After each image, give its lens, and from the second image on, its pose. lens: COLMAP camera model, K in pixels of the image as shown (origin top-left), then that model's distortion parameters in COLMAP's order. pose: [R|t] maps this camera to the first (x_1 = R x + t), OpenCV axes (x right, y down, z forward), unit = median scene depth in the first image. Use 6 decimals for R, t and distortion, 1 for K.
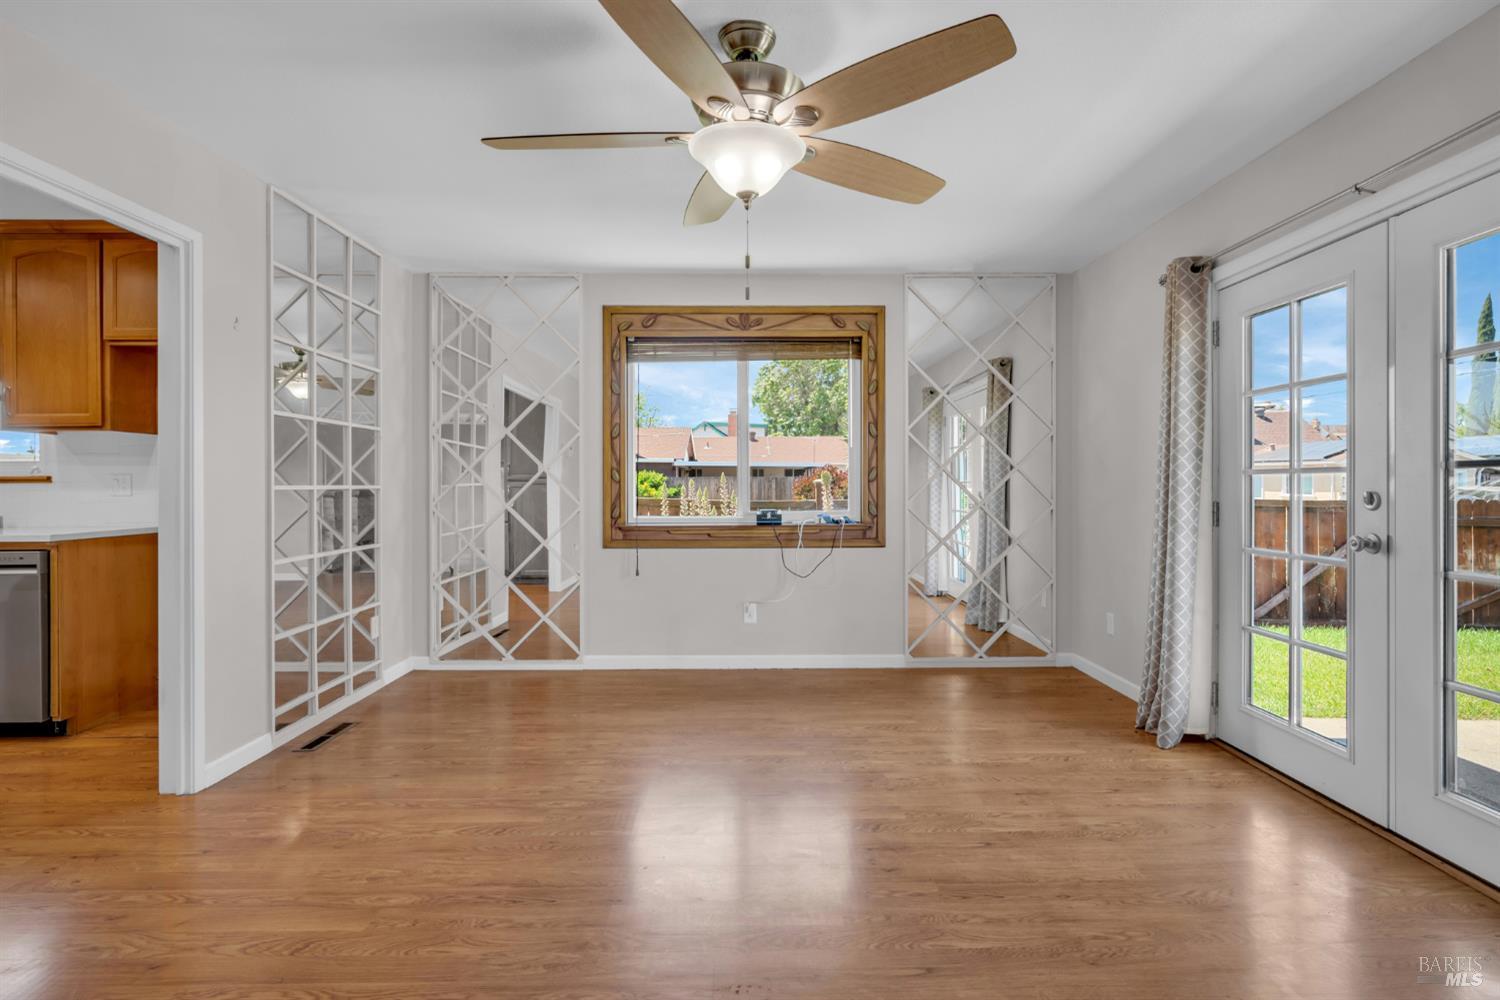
lens RADIAL K [[758.8, 0, 738.8], [0, 758.8, 481.6], [0, 0, 1]] dist [0.000938, 0.000824]
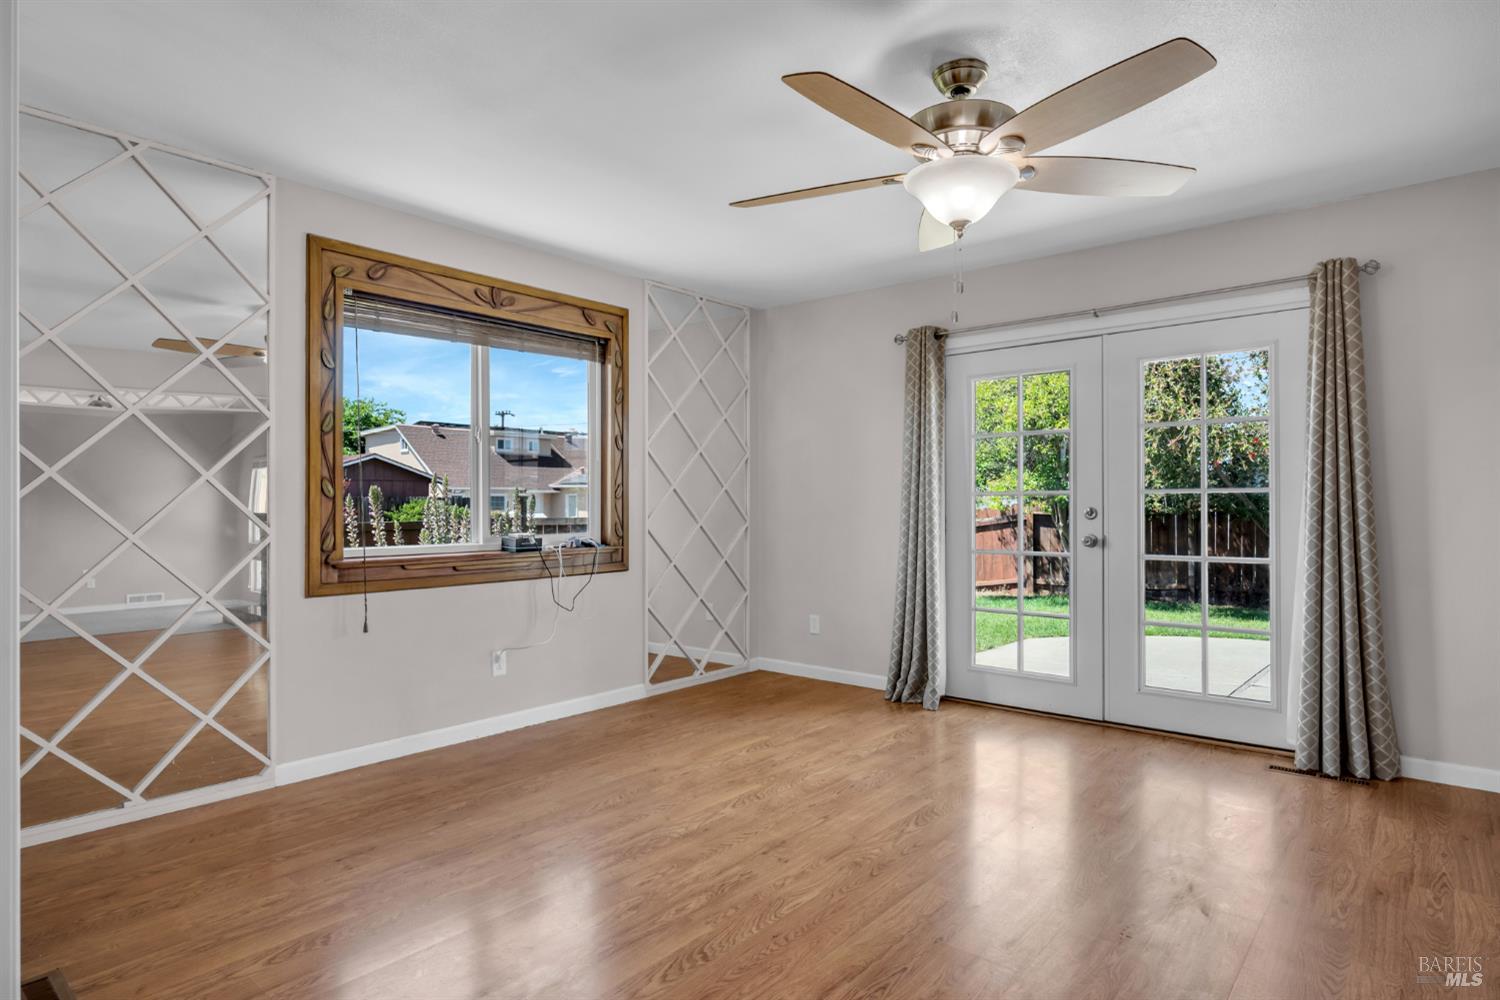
lens RADIAL K [[847.7, 0, 750.0], [0, 847.7, 500.0], [0, 0, 1]] dist [-0.000942, 0.000522]
pose [[0.638427, 0.004692, 0.769668, -0.505274], [-0.004216, 0.999988, -0.002599, 0.002492], [-0.769671, -0.001586, 0.638439, 0.226932]]
